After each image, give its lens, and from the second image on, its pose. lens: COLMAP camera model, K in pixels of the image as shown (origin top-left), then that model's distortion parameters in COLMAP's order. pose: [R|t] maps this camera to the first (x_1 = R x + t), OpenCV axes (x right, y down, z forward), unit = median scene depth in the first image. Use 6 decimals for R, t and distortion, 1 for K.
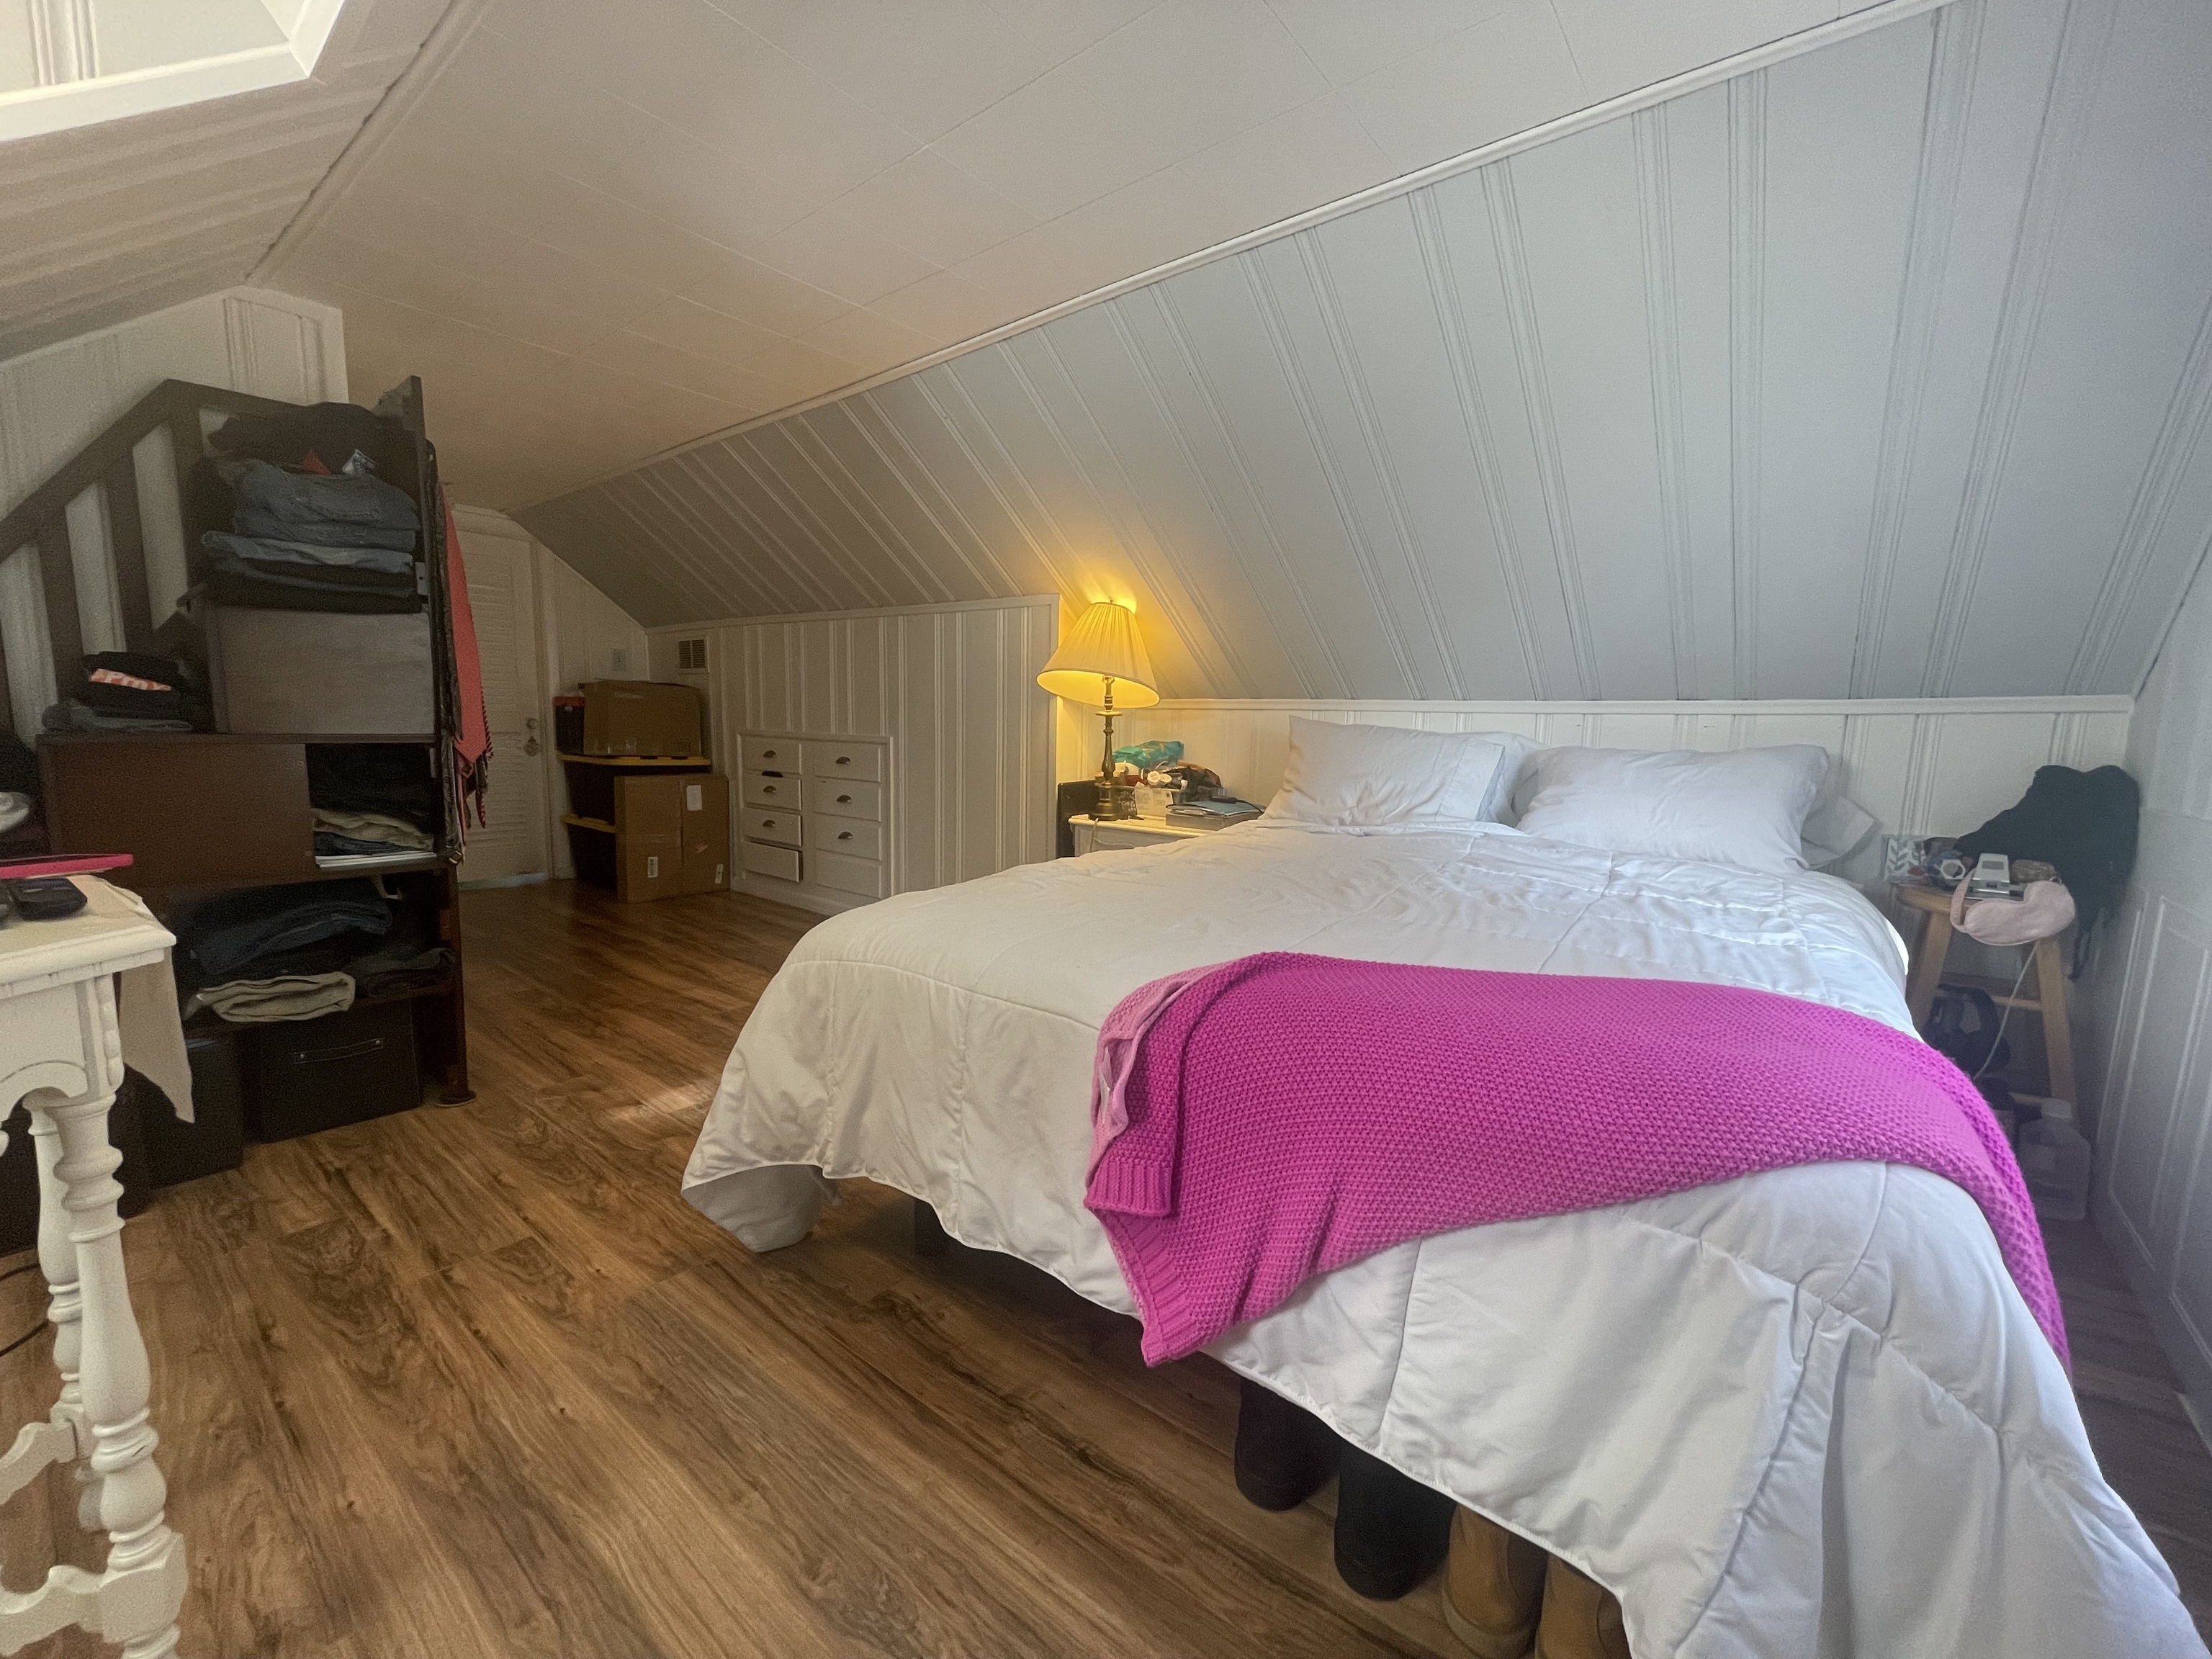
lens RADIAL K [[889.0, 0, 1107.0], [0, 889.0, 833.9], [0, 0, 1]] dist [0.000778, -0.000724]
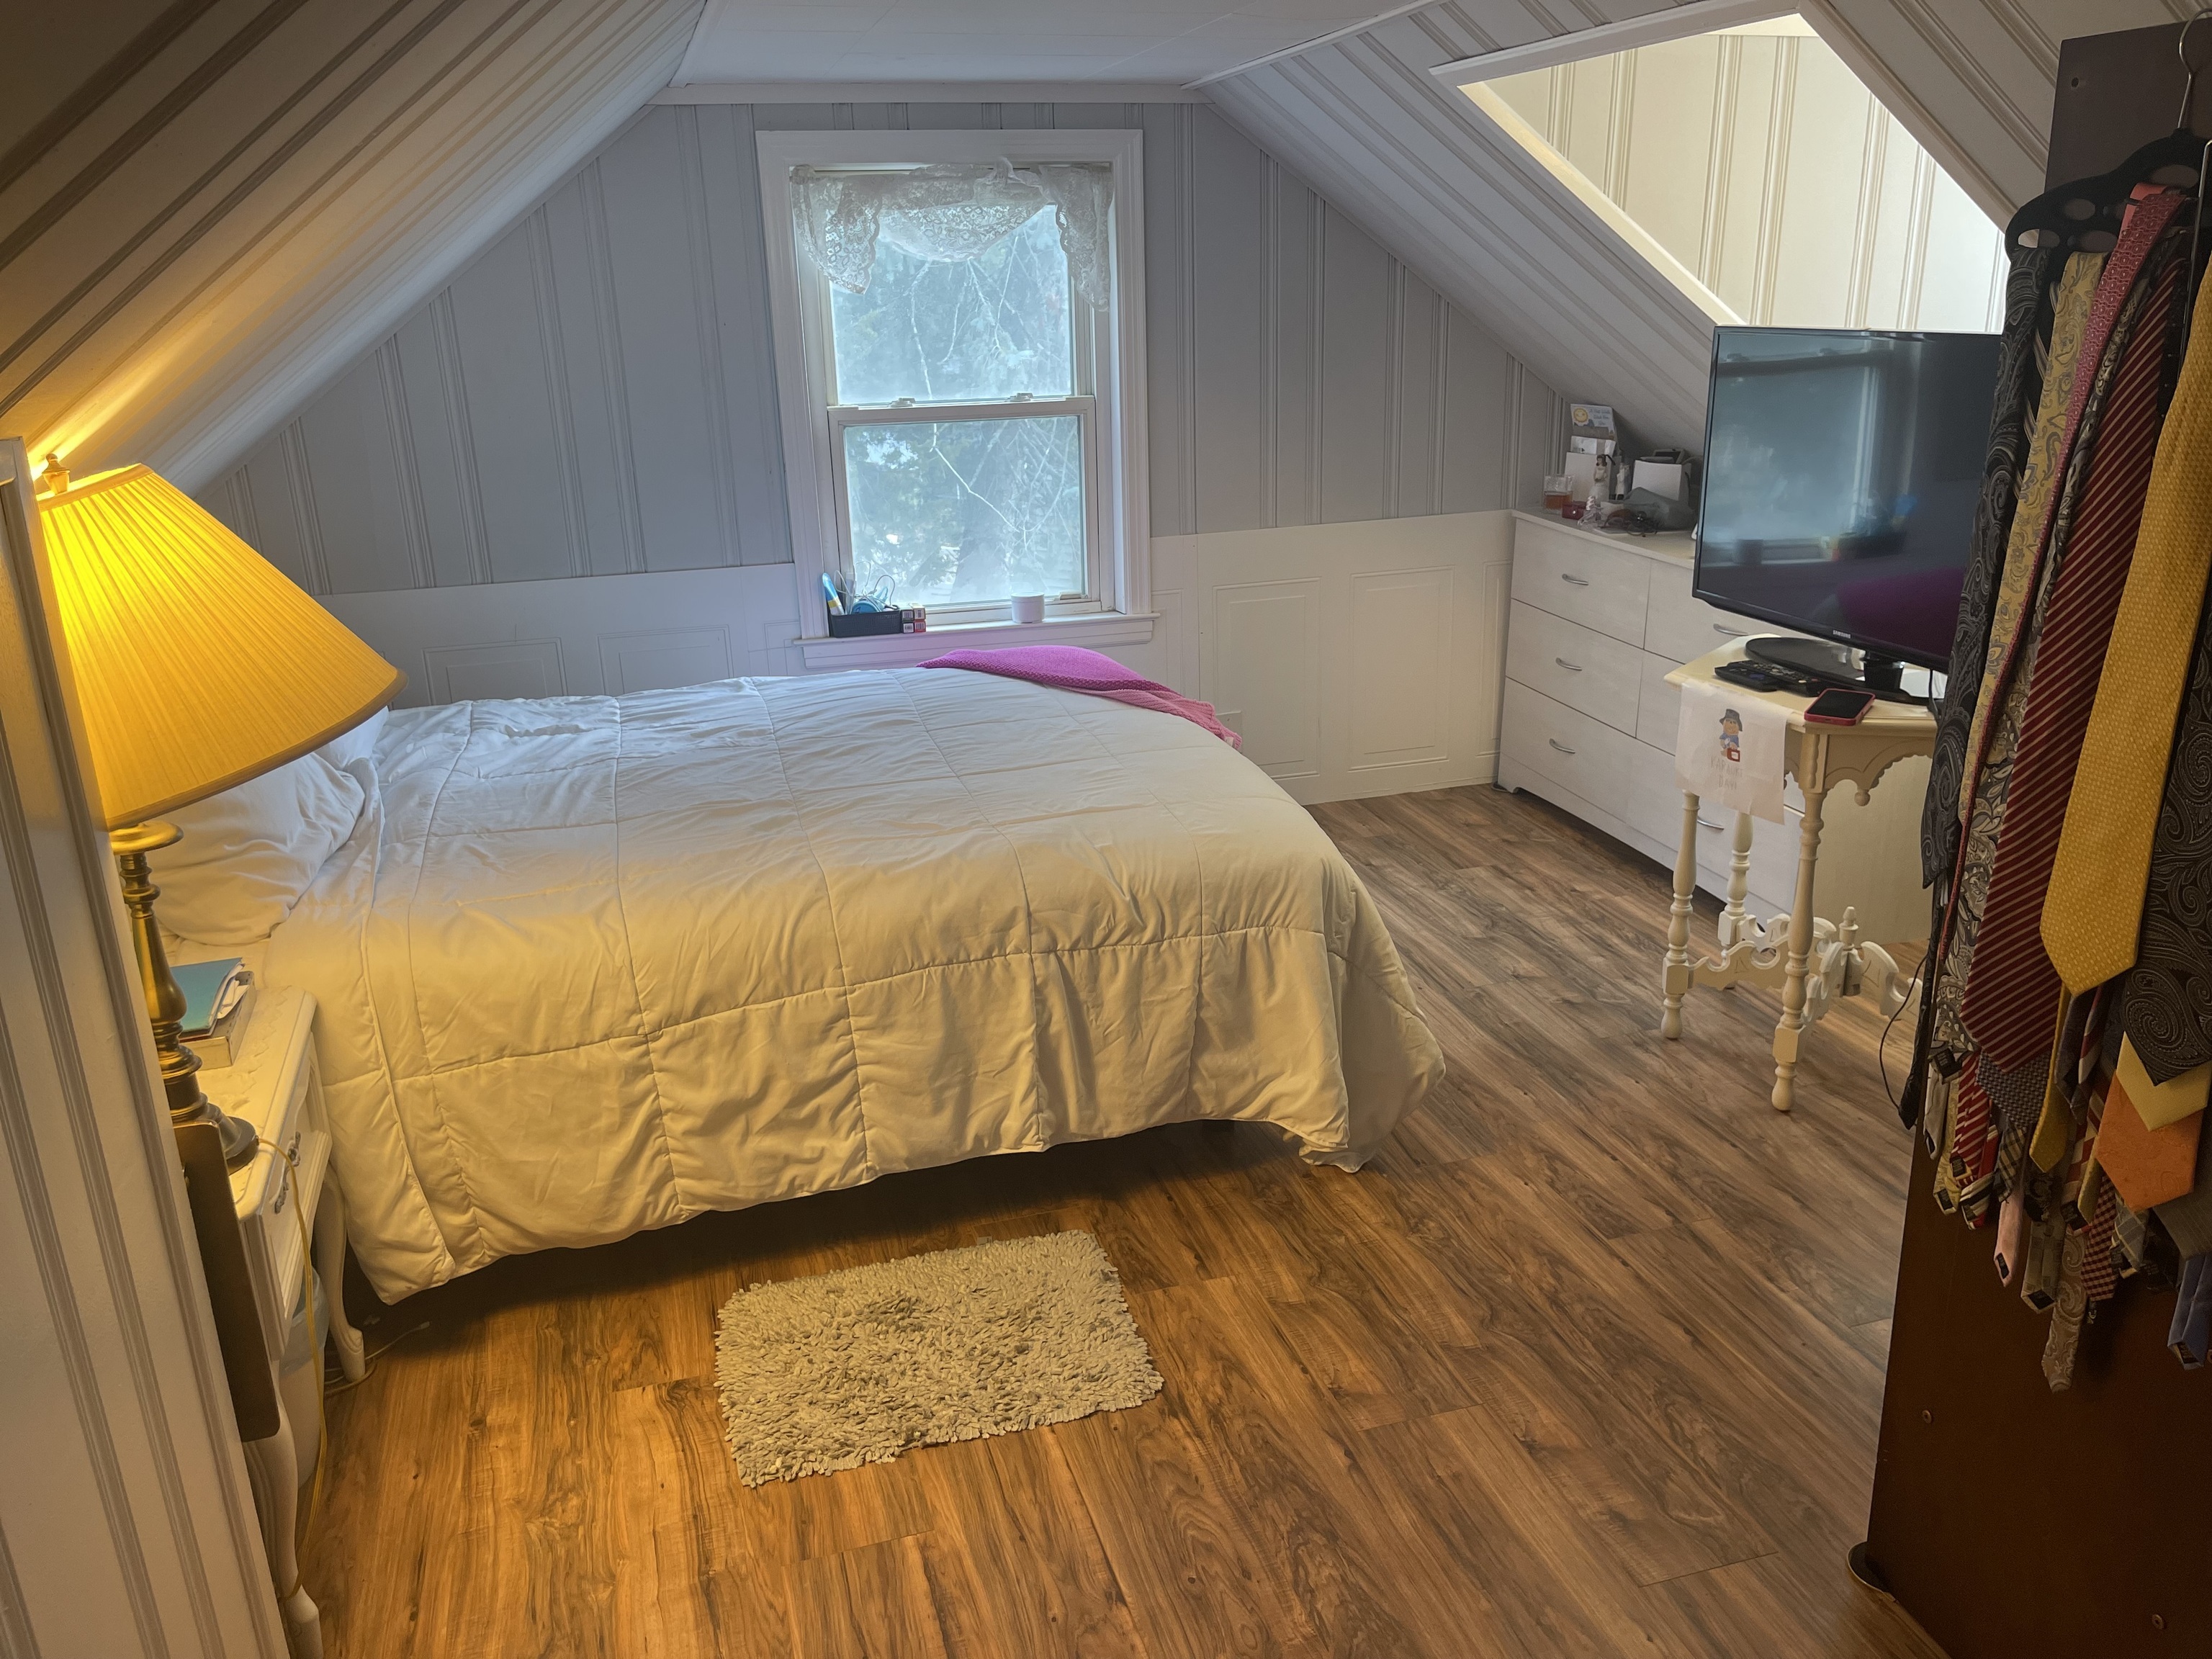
lens RADIAL K [[1665.8, 0, 1113.9], [0, 1665.8, 812.6], [0, 0, 1]] dist [0.062600, -0.095035]
pose [[-0.816042, -0.181203, 0.548854, -1.107823], [0.079241, 0.905547, 0.416781, -0.676120], [-0.572535, 0.383602, -0.724606, 2.375255]]
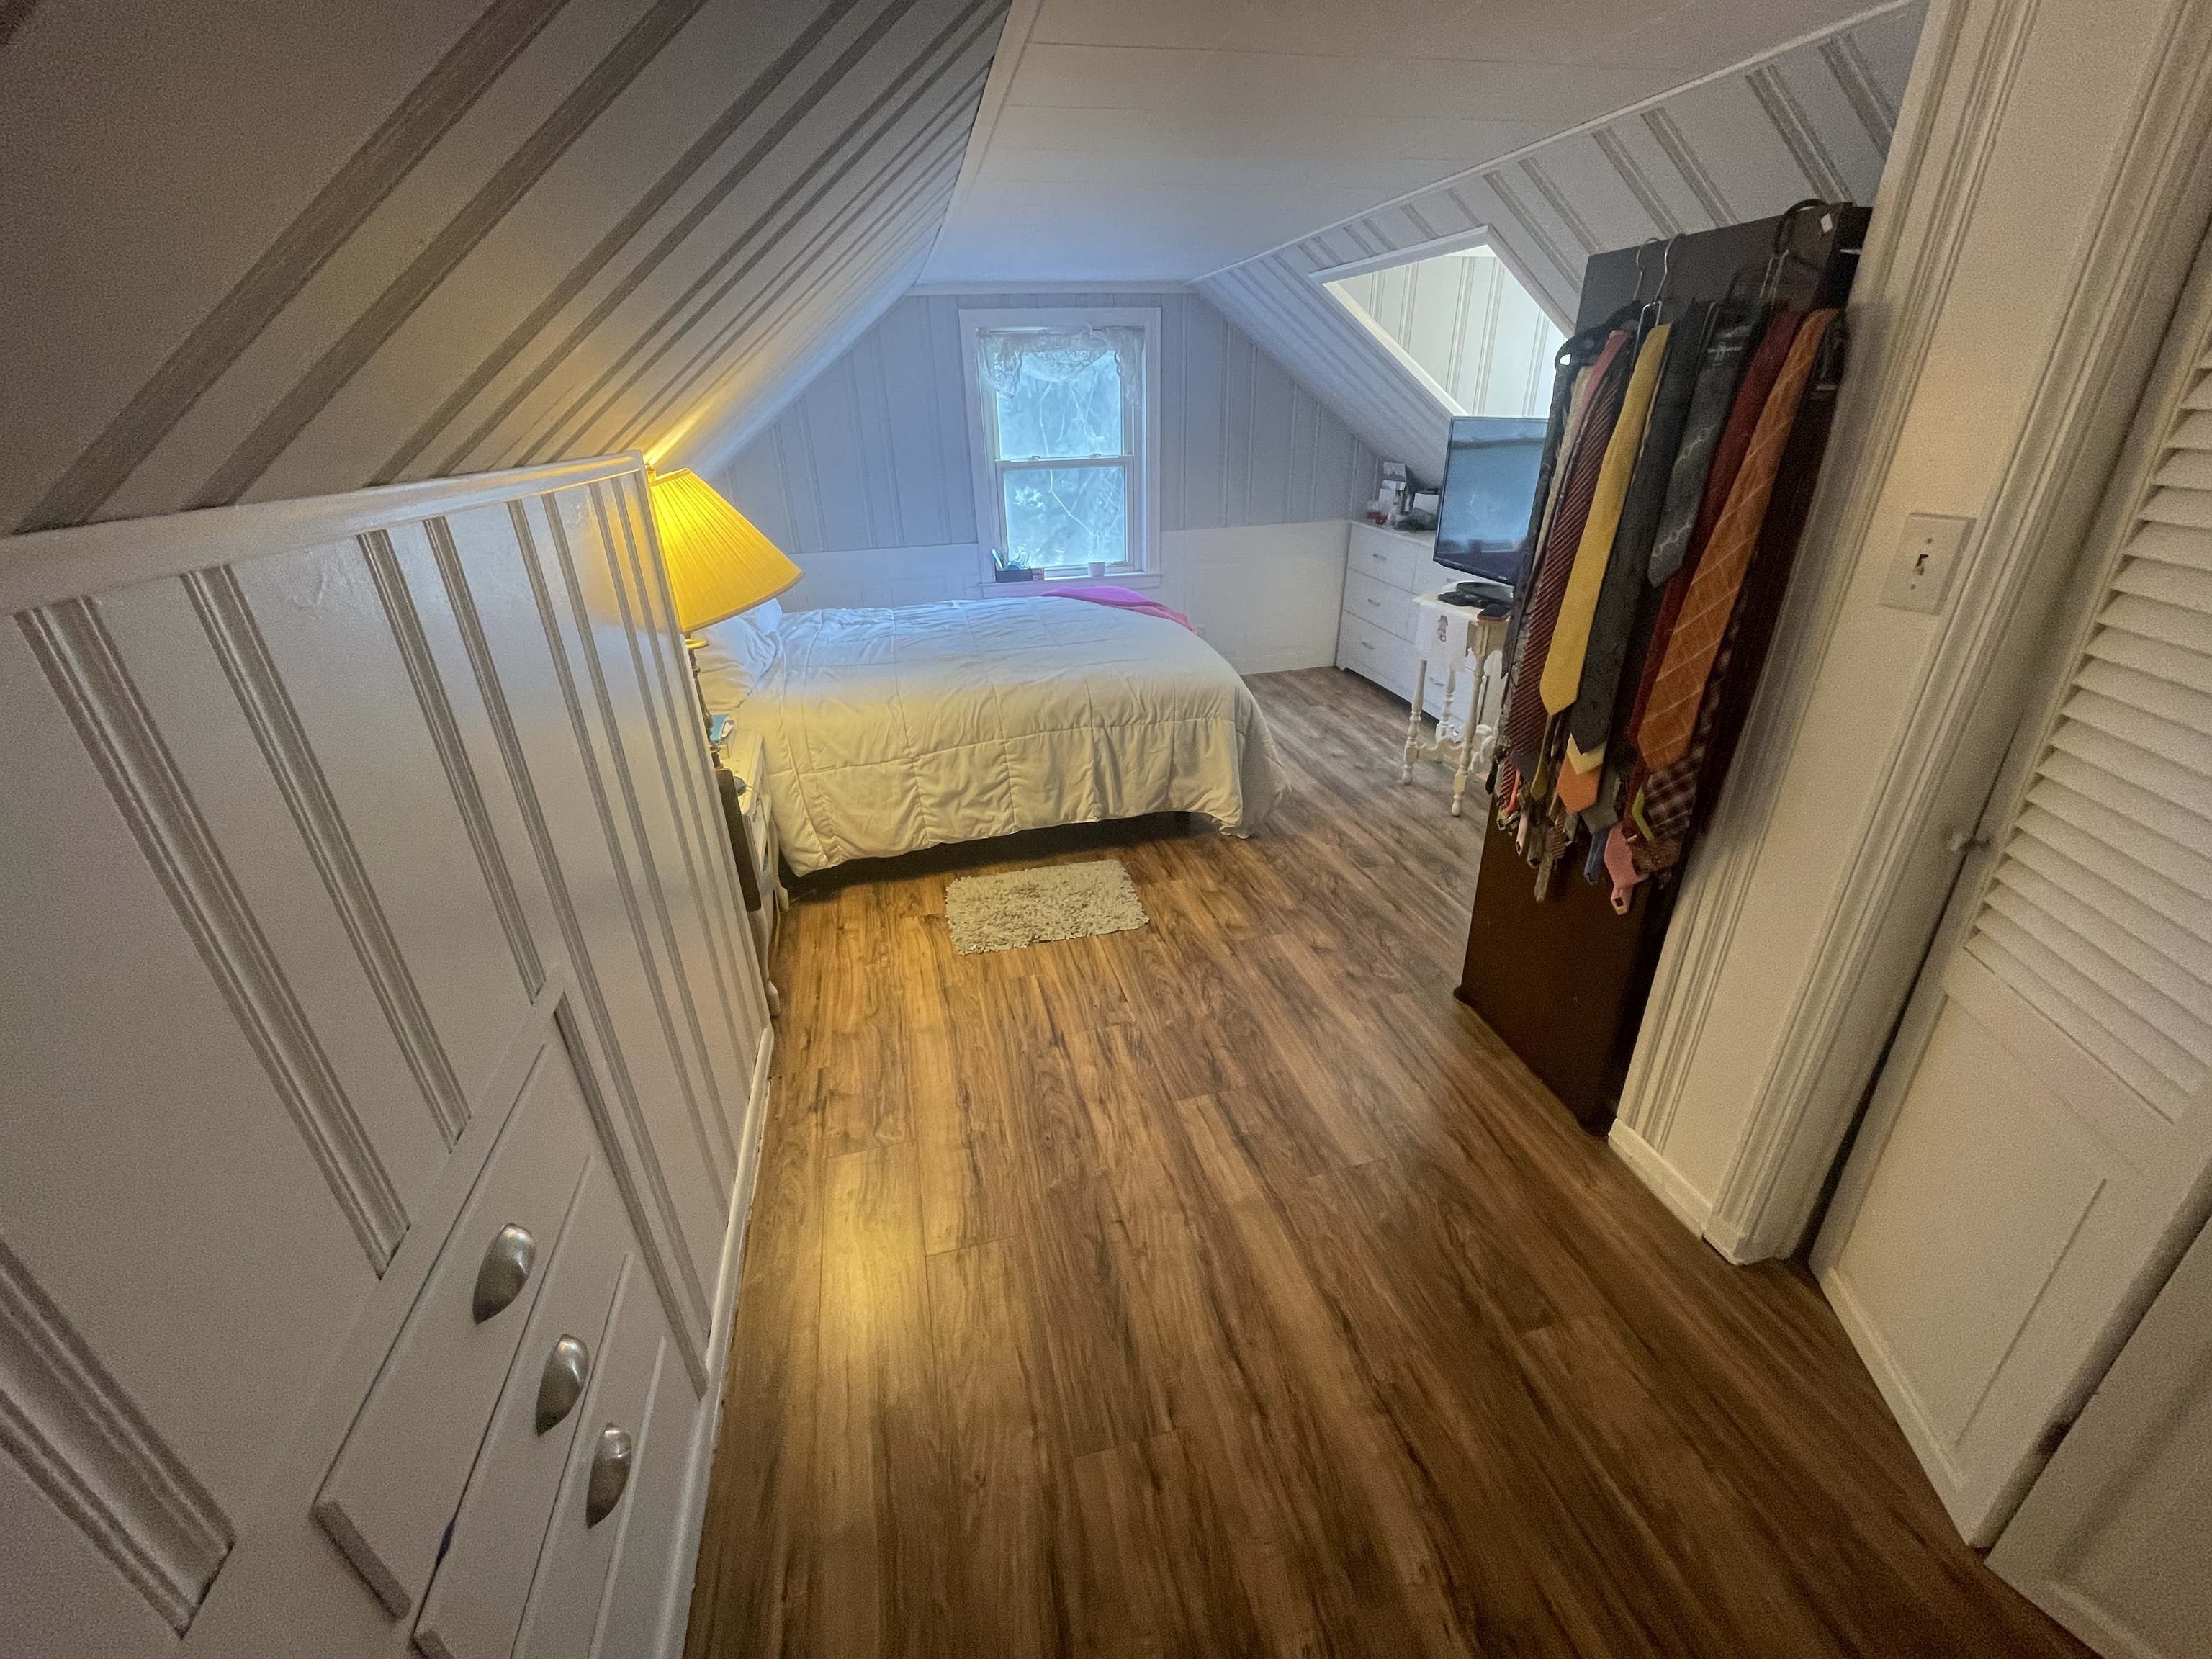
lens RADIAL K [[889.0, 0, 1103.3], [0, 889.0, 822.8], [0, 0, 1]] dist [0.000778, -0.000724]
pose [[-0.785980, -0.273084, 0.554671, -1.254272], [0.082136, 0.843086, 0.531470, -0.675569], [-0.612771, 0.463283, -0.640219, 2.537203]]
